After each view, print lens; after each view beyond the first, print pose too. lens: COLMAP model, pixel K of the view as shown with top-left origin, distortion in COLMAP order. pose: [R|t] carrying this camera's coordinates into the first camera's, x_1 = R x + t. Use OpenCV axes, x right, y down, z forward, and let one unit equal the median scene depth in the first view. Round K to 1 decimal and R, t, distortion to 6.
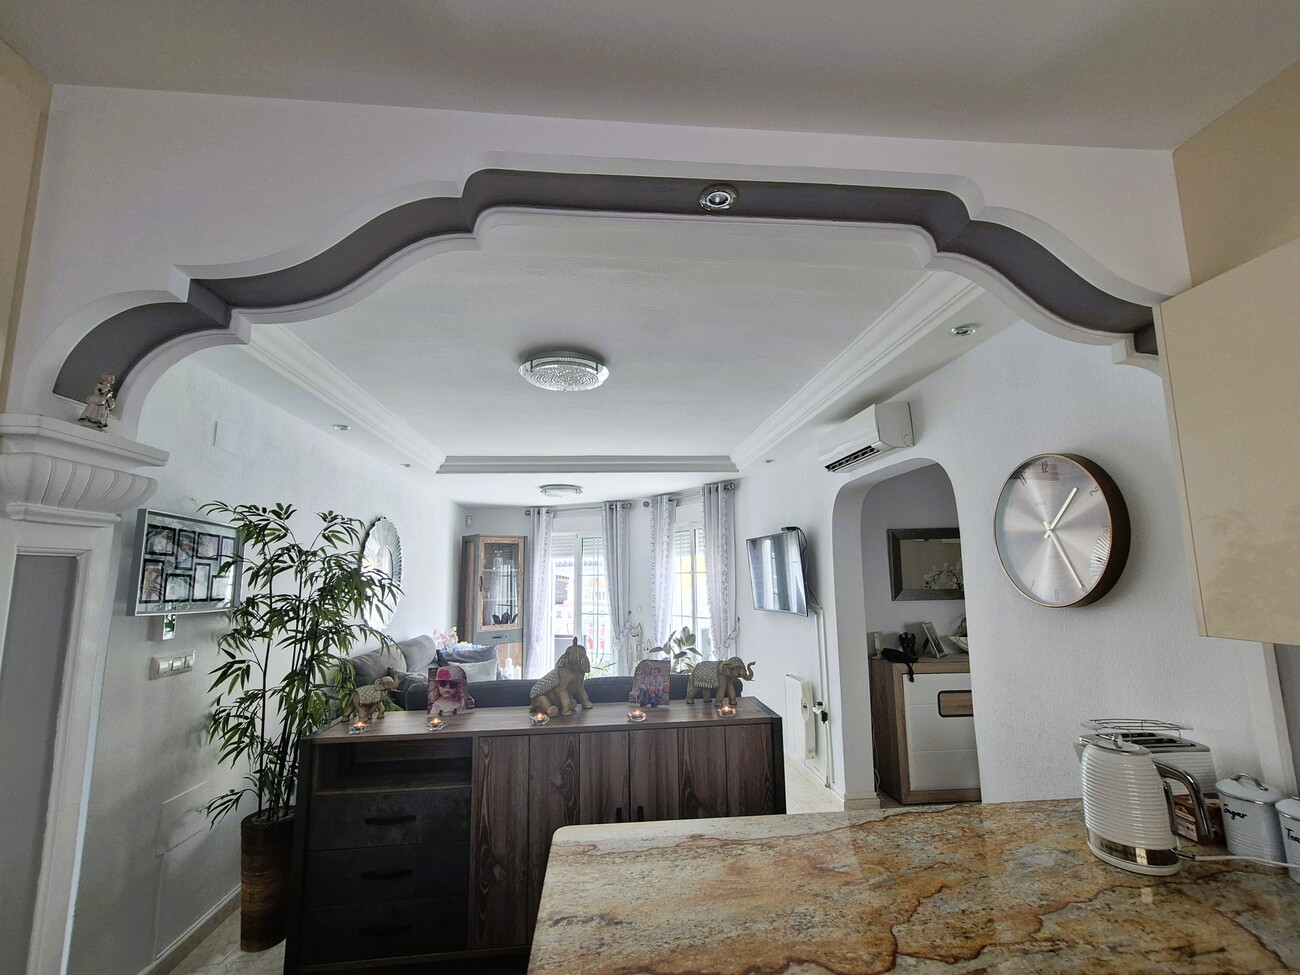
lens RADIAL K [[567.8, 0, 664.1], [0, 567.8, 481.9], [0, 0, 1]] dist [0.002125, 0.000566]
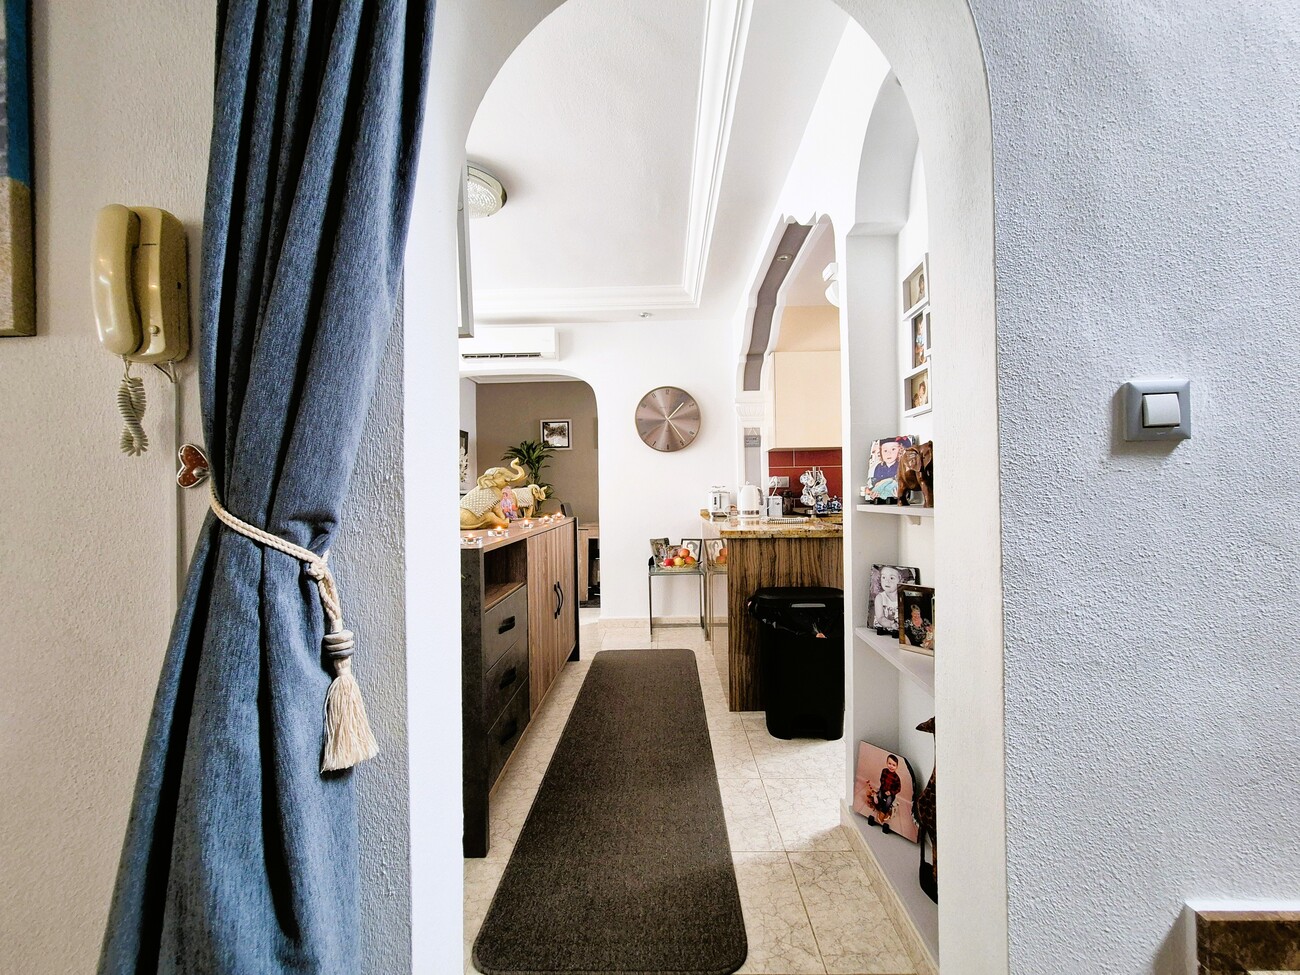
lens RADIAL K [[539.0, 0, 650.0], [0, 539.0, 487.5], [0, 0, 1]] dist [0.000459, 0.000420]
pose [[0.127459, 0.015434, 0.991724, -1.038428], [-0.139794, 0.990177, 0.002557, 0.252557], [-0.981943, -0.138963, 0.128365, 0.517569]]
